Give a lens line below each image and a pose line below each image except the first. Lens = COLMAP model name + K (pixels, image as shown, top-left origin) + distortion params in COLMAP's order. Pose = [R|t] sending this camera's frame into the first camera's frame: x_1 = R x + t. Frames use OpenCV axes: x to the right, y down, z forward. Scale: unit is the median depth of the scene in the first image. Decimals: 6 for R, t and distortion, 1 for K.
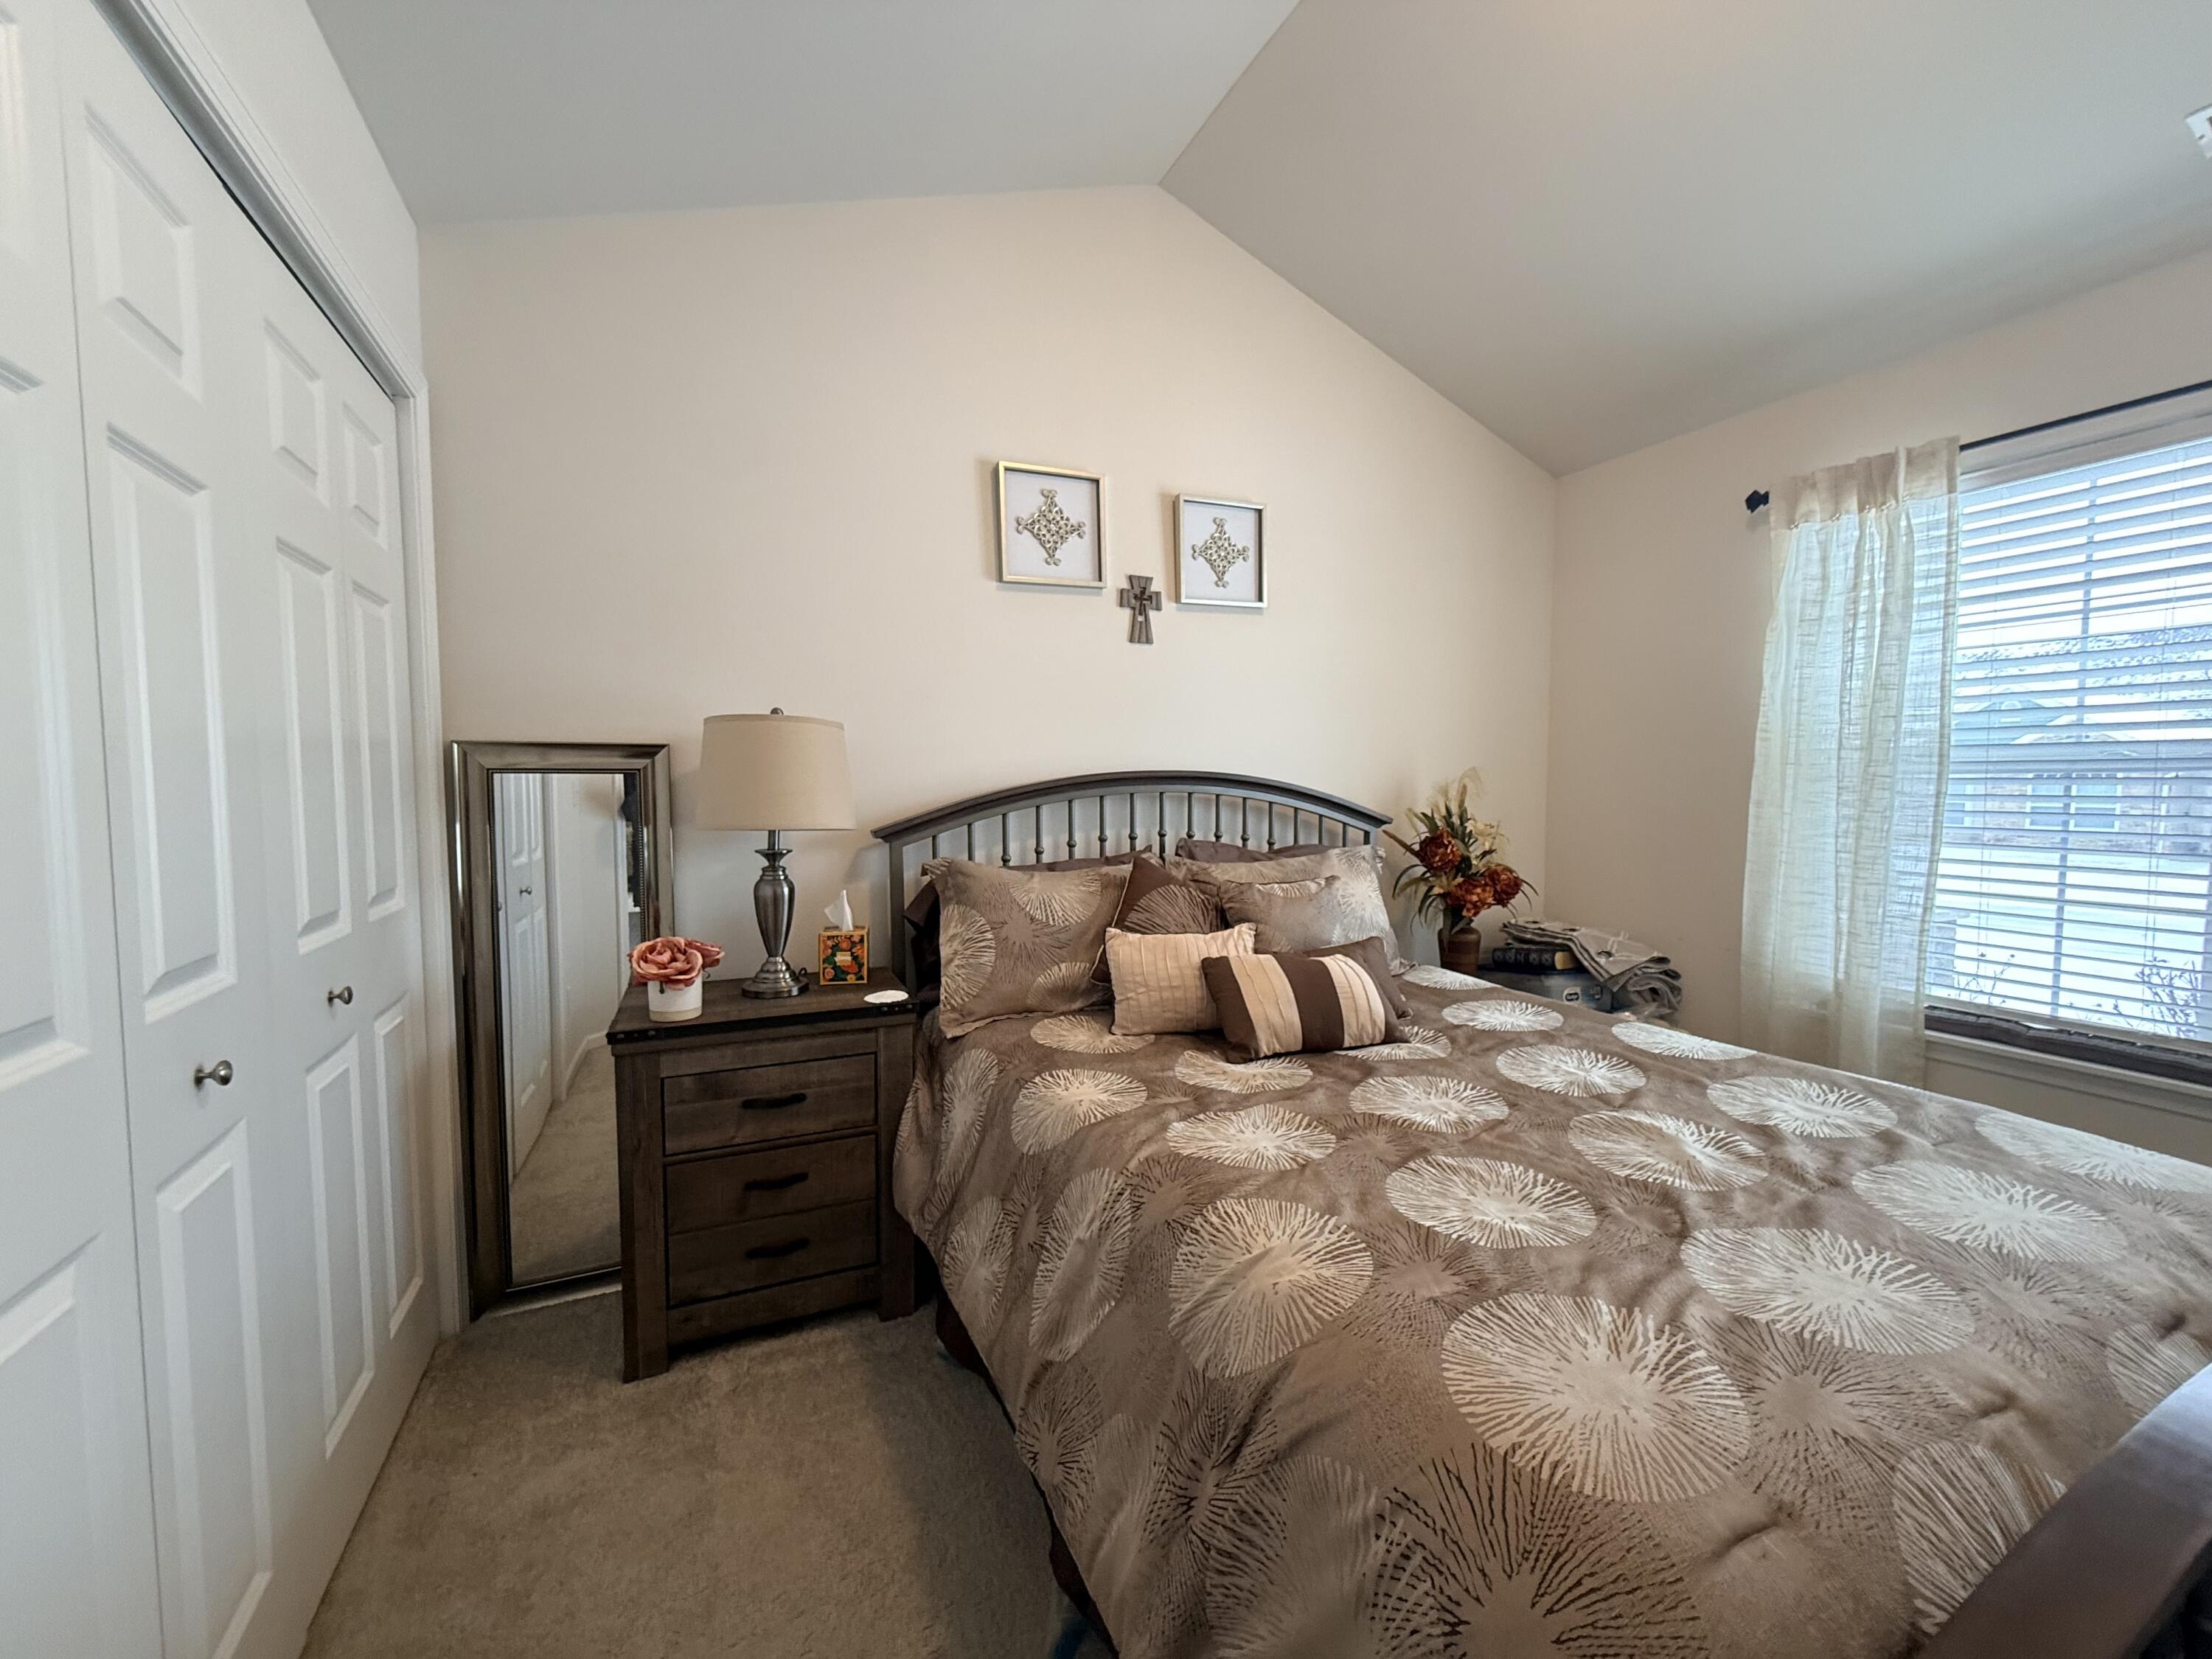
lens RADIAL K [[880.1, 0, 1121.9], [0, 880.1, 827.5], [0, 0, 1]] dist [-0.001149, -0.000195]
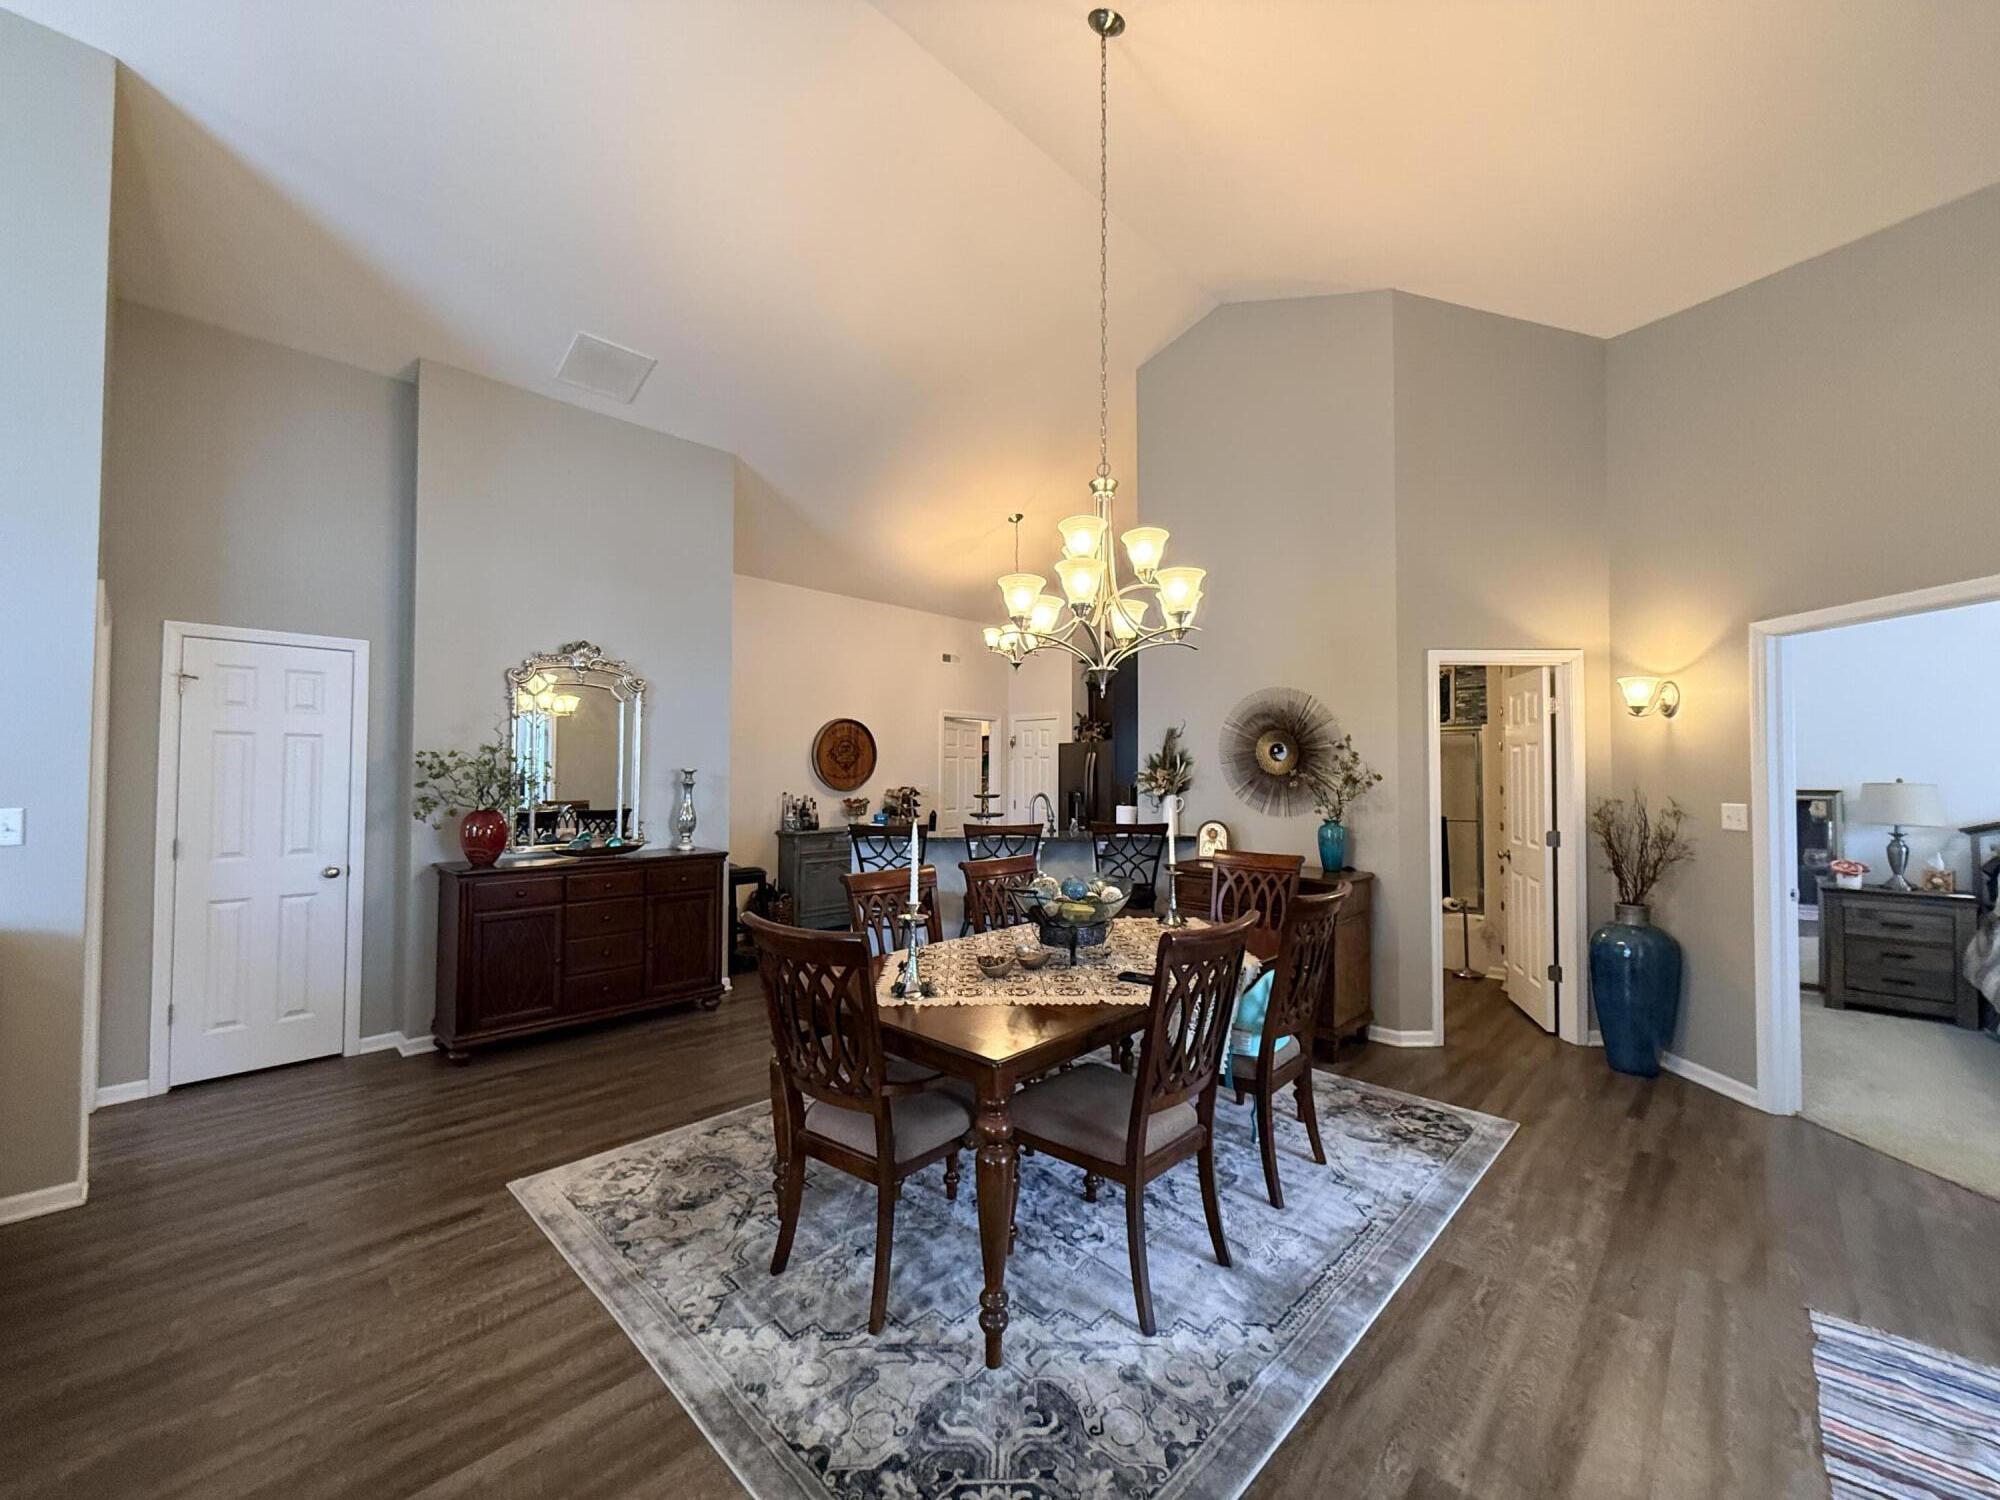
lens RADIAL K [[795.7, 0, 1005.7], [0, 795.7, 754.2], [0, 0, 1]] dist [-0.001149, -0.000195]
pose [[0.343991, -0.019012, -0.938780, 0.848594], [-0.049284, 0.998051, -0.038272, 0.012854], [0.937679, 0.059431, 0.342384, -2.144199]]
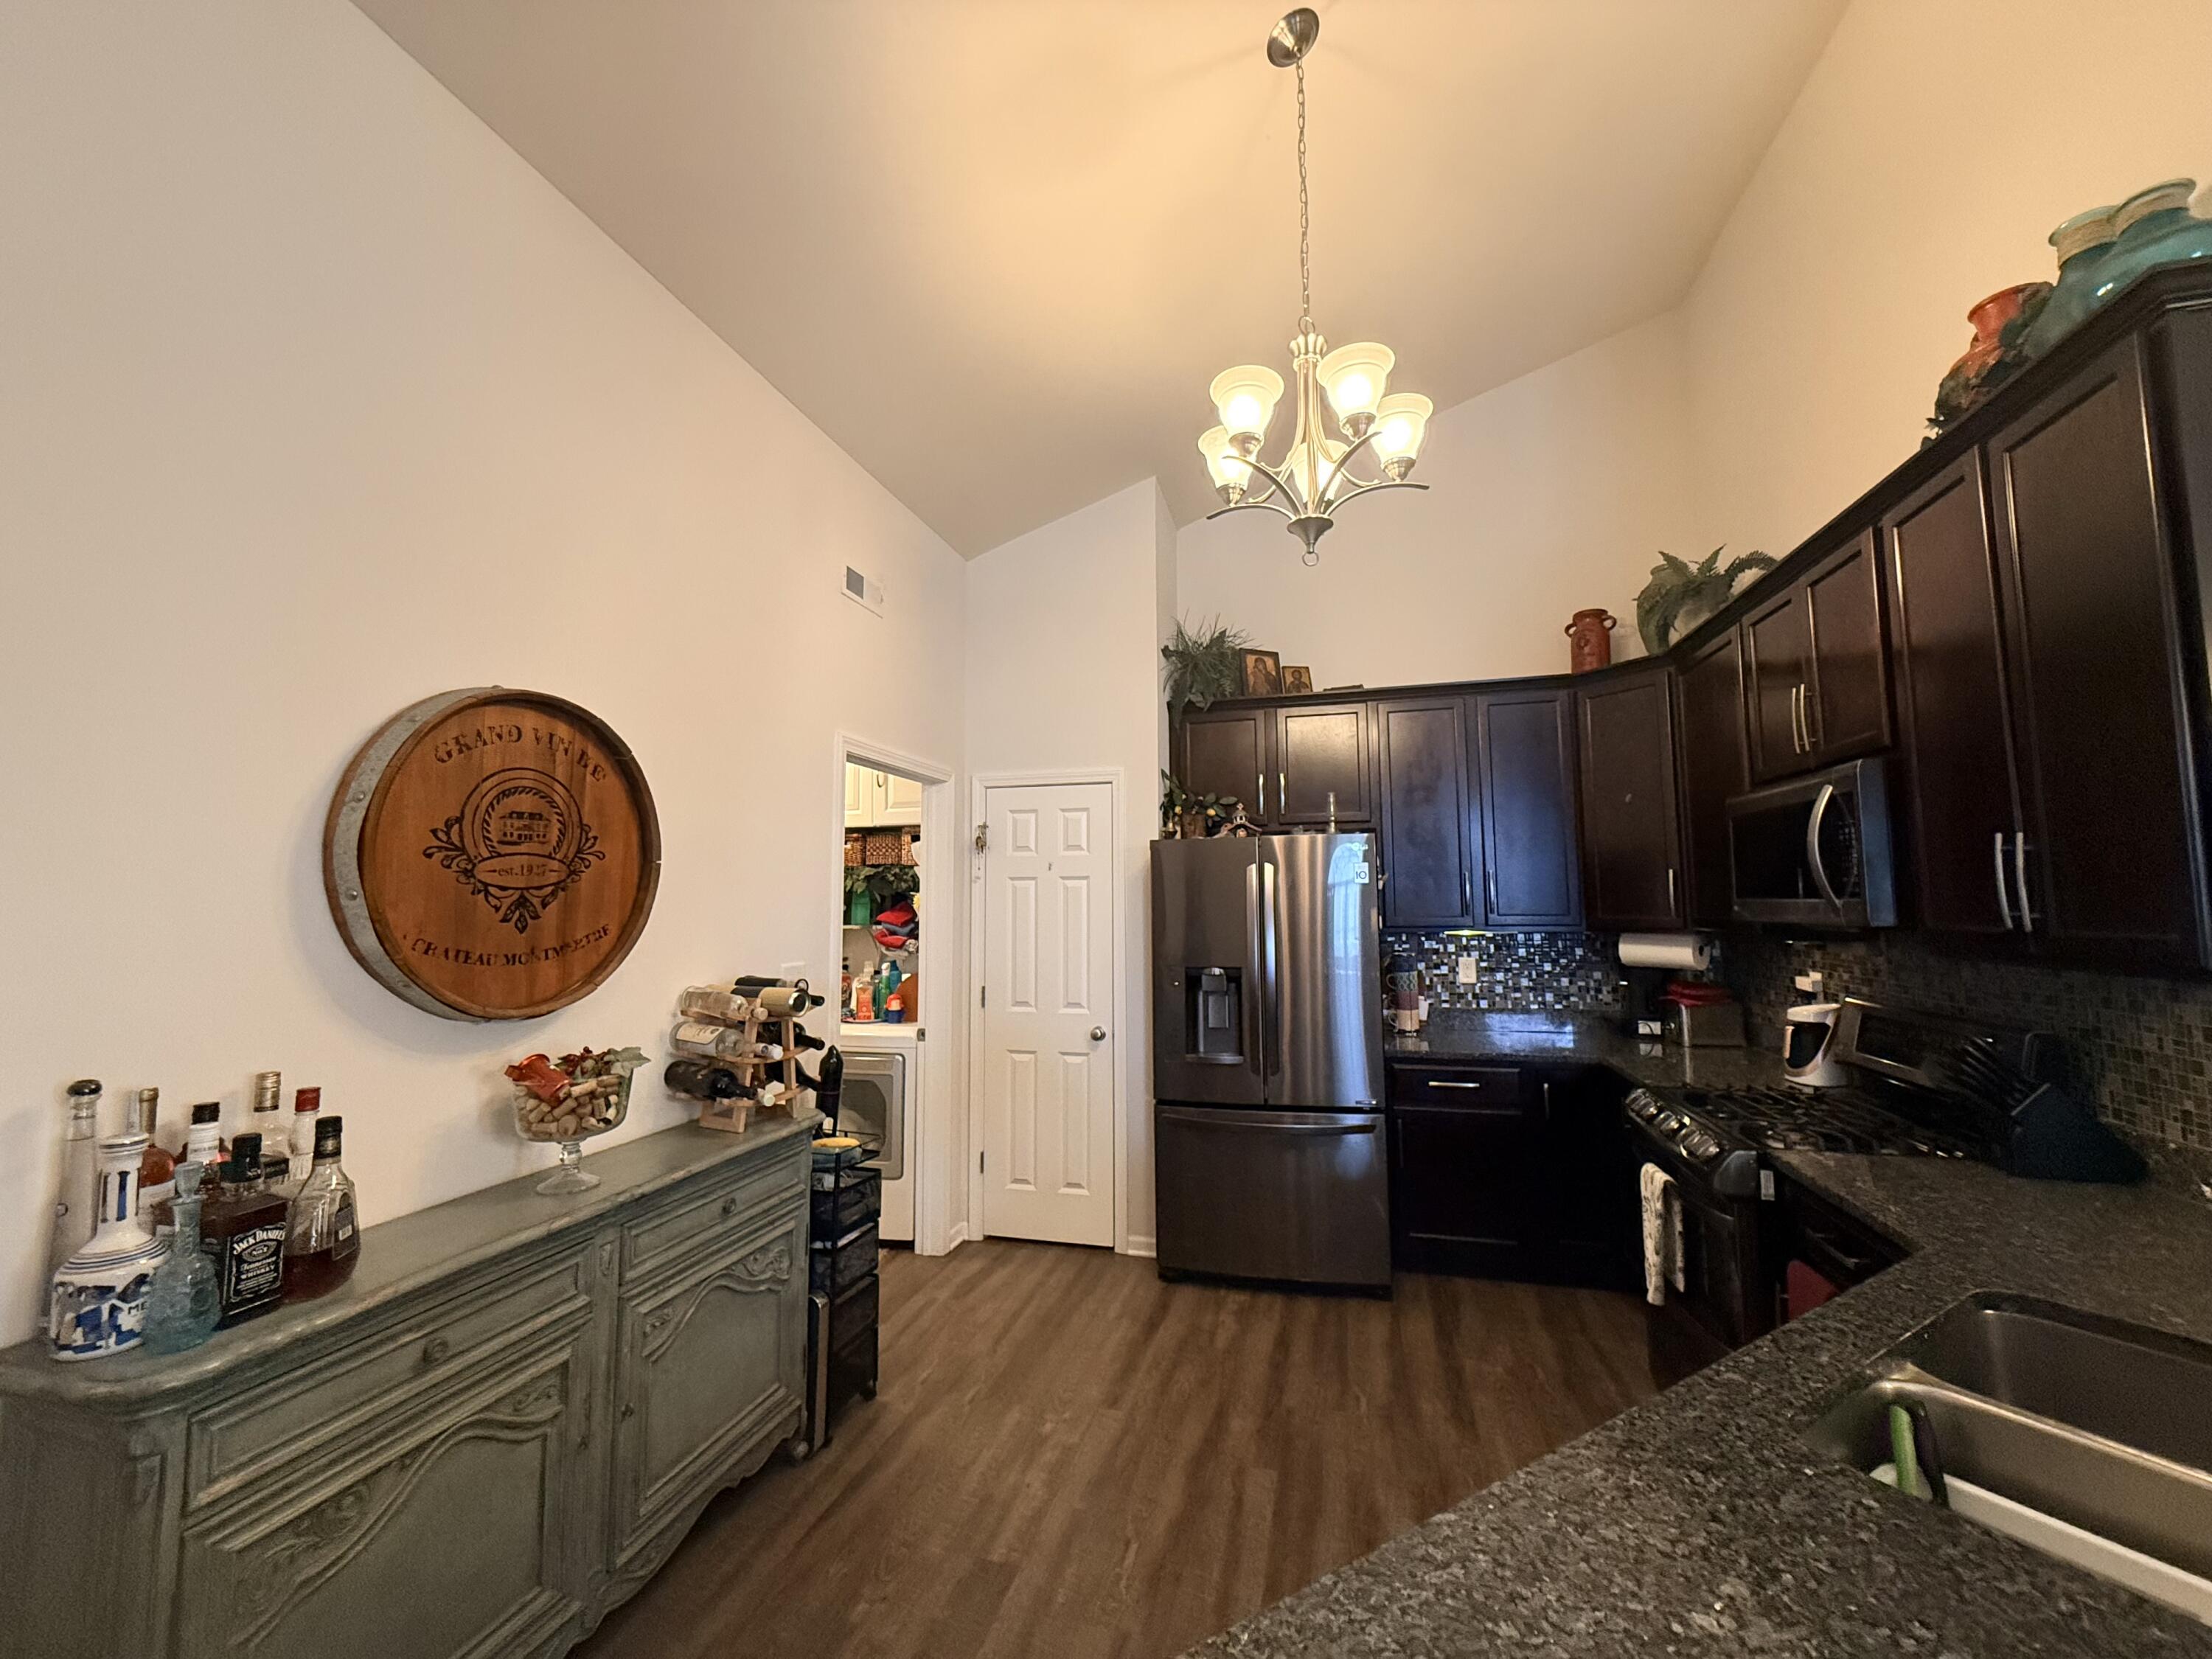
lens RADIAL K [[880.1, 0, 1109.7], [0, 880.1, 833.2], [0, 0, 1]] dist [-0.001149, -0.000195]
pose [[0.747488, -0.057347, -0.661795, -1.677709], [-0.026615, 0.992881, -0.116099, -0.019588], [0.663742, 0.104397, 0.740641, -1.863933]]
